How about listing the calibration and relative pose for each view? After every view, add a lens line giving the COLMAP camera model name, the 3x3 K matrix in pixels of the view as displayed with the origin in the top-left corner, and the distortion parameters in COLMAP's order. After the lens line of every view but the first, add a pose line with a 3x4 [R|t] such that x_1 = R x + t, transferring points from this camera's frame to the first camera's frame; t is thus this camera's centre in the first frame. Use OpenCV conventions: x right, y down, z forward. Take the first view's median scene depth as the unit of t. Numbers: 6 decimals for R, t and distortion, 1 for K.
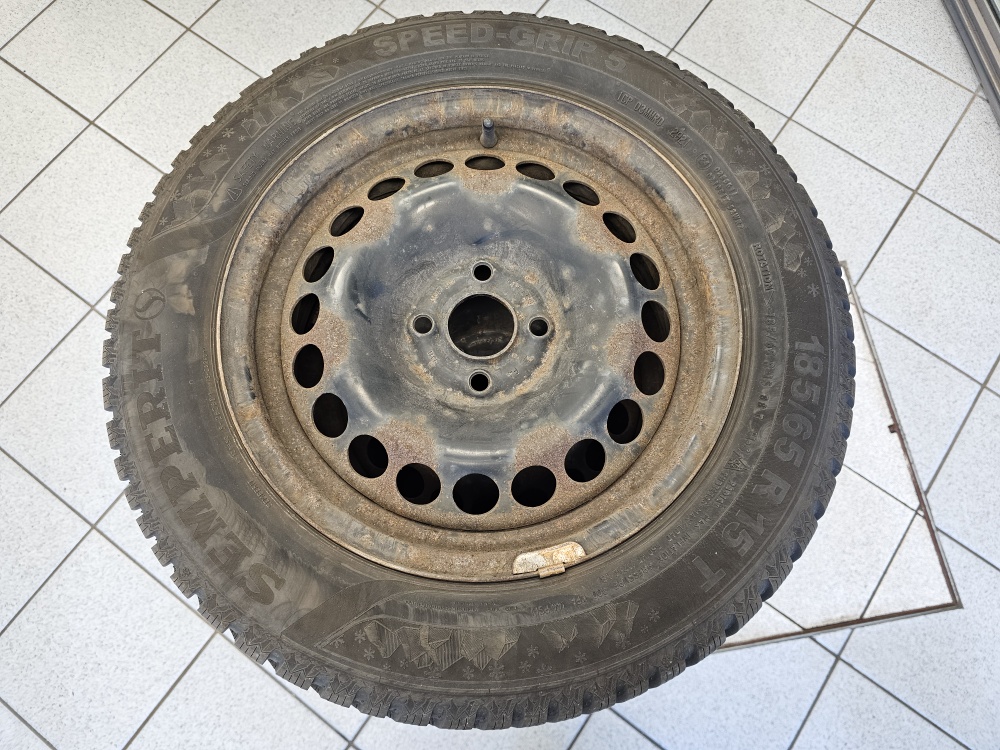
lens RADIAL K [[678.0, 0, 511.4], [0, 678.0, 374.9], [0, 0, 1]] dist [0.062718, -0.062837]
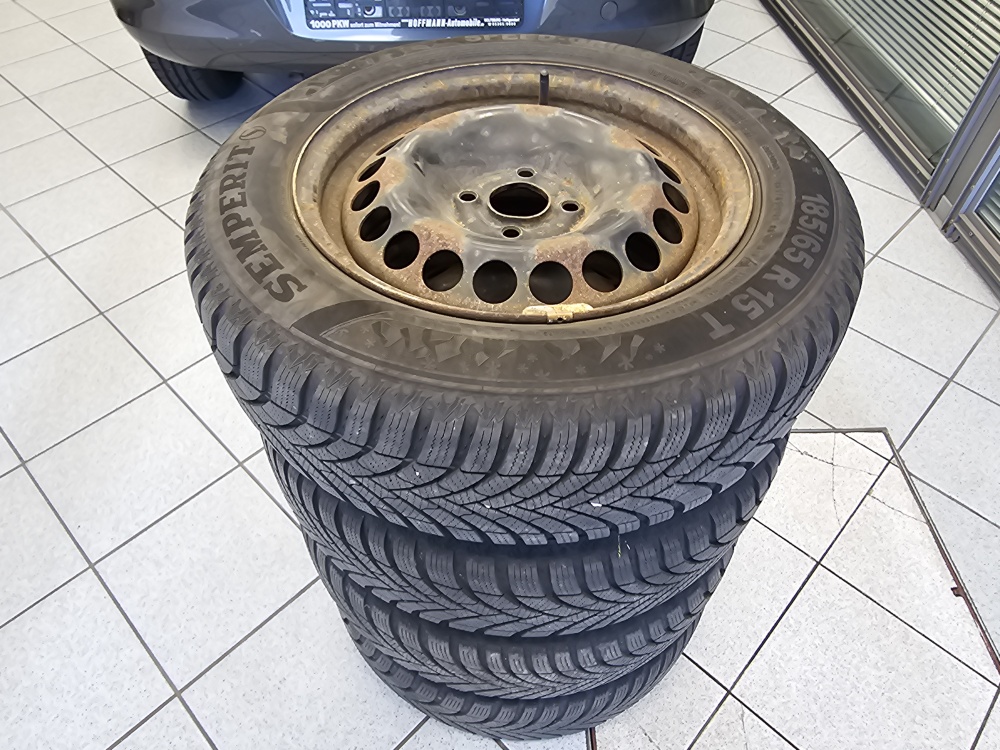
lens RADIAL K [[688.3, 0, 498.8], [0, 688.3, 376.3], [0, 0, 1]] dist [-0.001209, 0.005700]
pose [[0.989356, 0.100947, -0.104808, 0.071756], [-0.135999, 0.897641, -0.419220, 0.675369], [0.051761, 0.429012, 0.901815, 0.093573]]
